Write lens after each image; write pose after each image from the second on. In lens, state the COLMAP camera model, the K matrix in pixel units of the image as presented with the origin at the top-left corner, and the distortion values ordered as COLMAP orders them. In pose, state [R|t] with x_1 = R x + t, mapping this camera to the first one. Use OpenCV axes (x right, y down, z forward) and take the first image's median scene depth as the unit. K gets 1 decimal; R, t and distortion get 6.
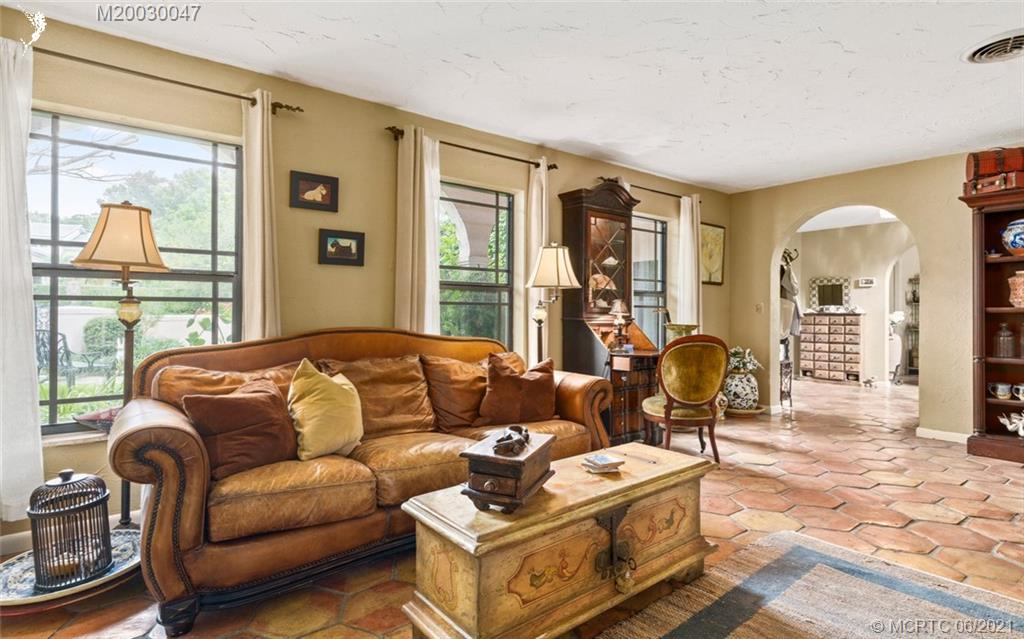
lens RADIAL K [[524.2, 0, 512.0], [0, 524.2, 319.5], [0, 0, 1]] dist [0.002185, 0.000491]
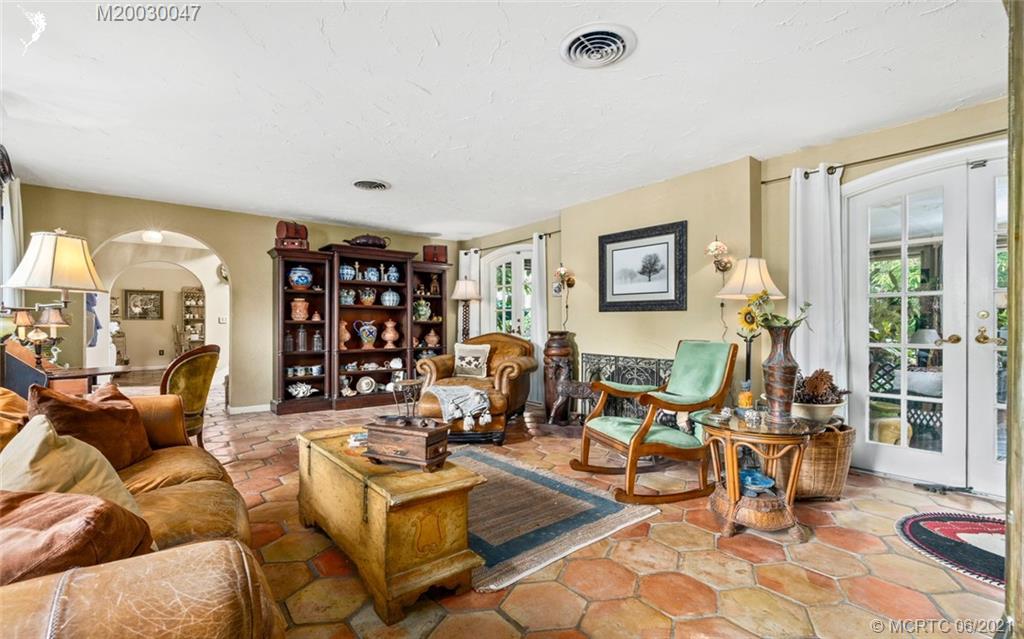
lens RADIAL K [[463.5, 0, 512.0], [0, 463.5, 319.5], [0, 0, 1]] dist [-0.001153, -0.000067]
pose [[-0.031664, 0.004246, 0.999490, -0.514179], [0.011502, 0.999926, -0.003883, -0.012082], [-0.999432, 0.011373, -0.031711, 0.360875]]
